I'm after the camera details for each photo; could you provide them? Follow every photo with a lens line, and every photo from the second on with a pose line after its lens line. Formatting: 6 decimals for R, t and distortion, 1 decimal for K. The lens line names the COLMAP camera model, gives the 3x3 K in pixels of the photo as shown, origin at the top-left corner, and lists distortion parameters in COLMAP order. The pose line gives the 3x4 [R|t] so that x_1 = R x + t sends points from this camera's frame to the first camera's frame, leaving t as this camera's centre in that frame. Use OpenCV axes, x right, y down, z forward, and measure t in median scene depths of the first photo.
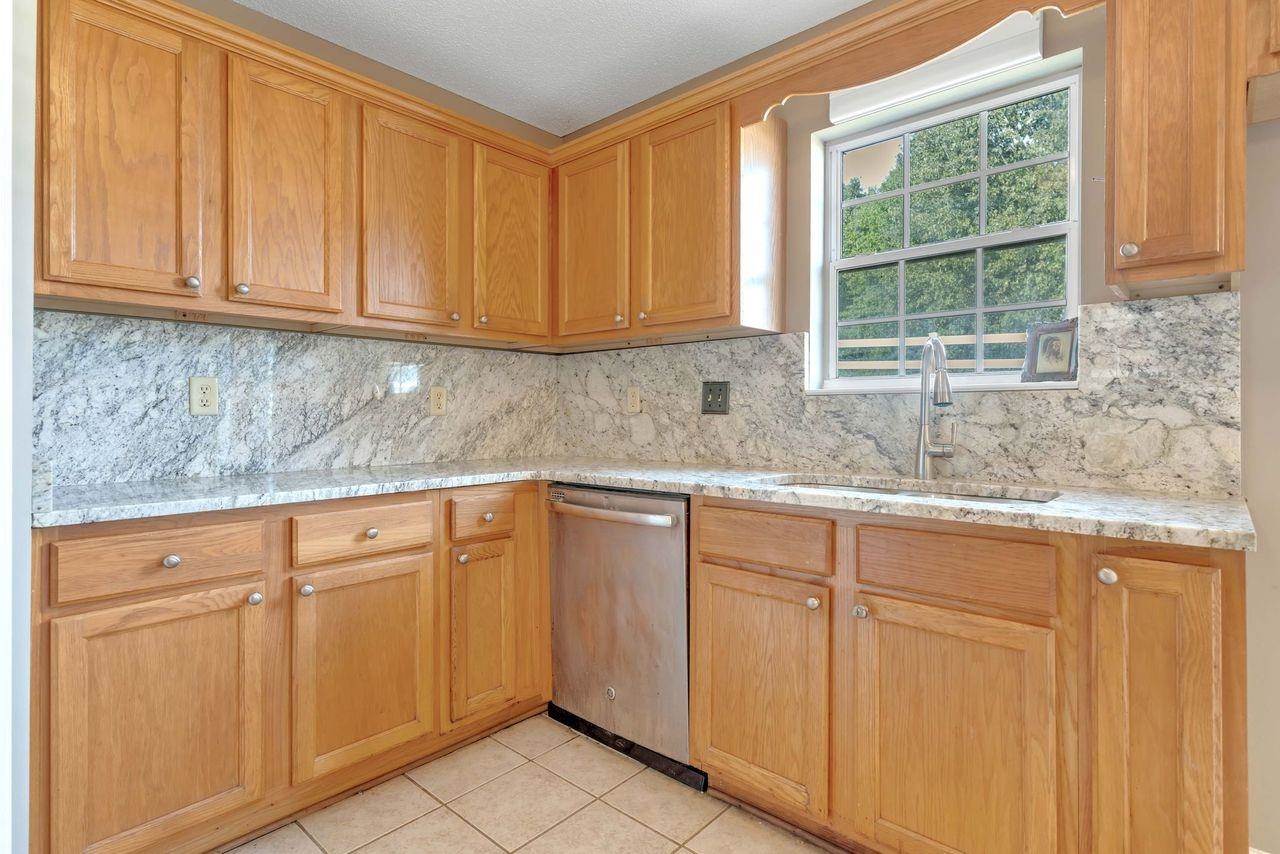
lens RADIAL K [[633.7, 0, 636.3], [0, 633.7, 412.1], [0, 0, 1]] dist [0.003859, -0.000145]
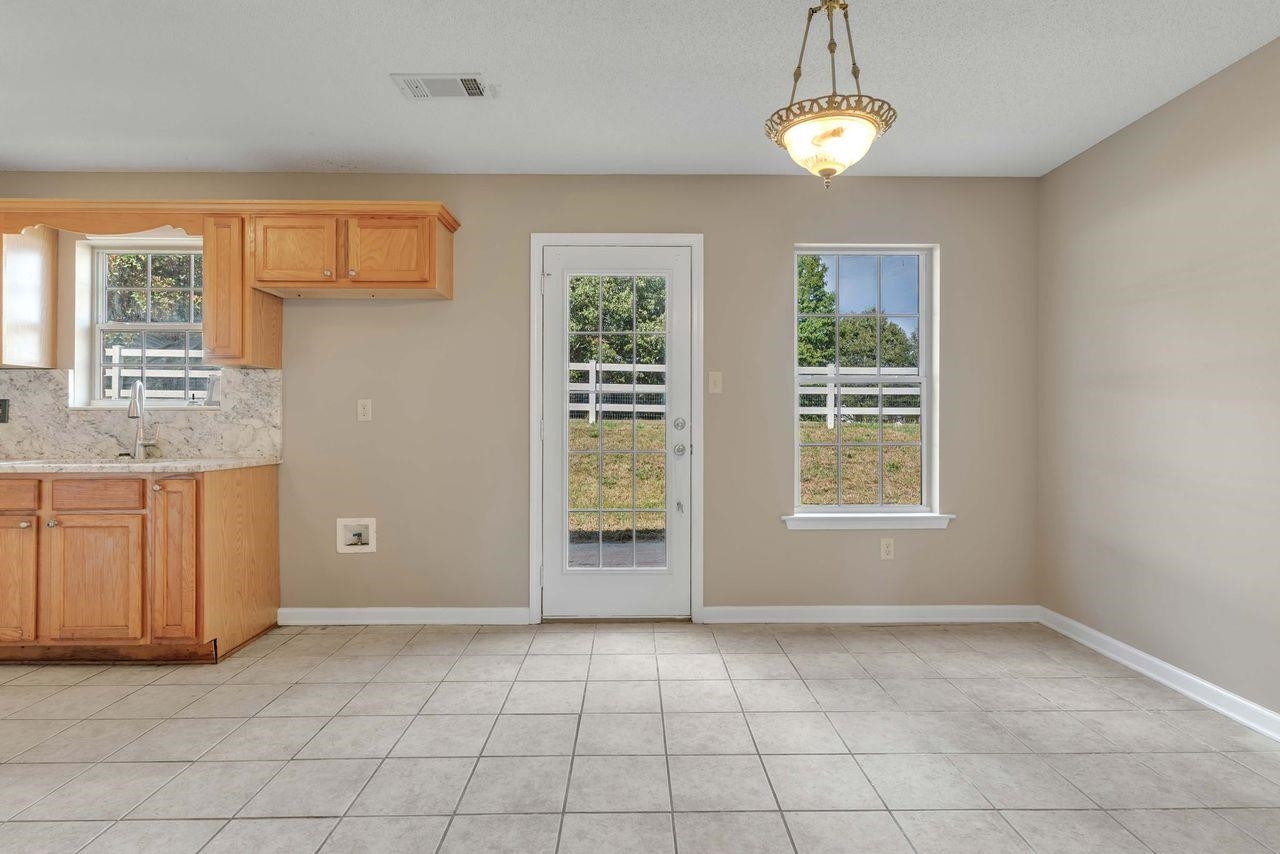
lens RADIAL K [[633.7, 0, 635.5], [0, 633.7, 423.4], [0, 0, 1]] dist [0.003859, -0.000145]
pose [[0.727772, 0.000270, 0.685819, 0.246515], [-0.002225, 0.999996, 0.001968, -0.000813], [-0.685816, -0.002958, 0.727769, -1.262323]]
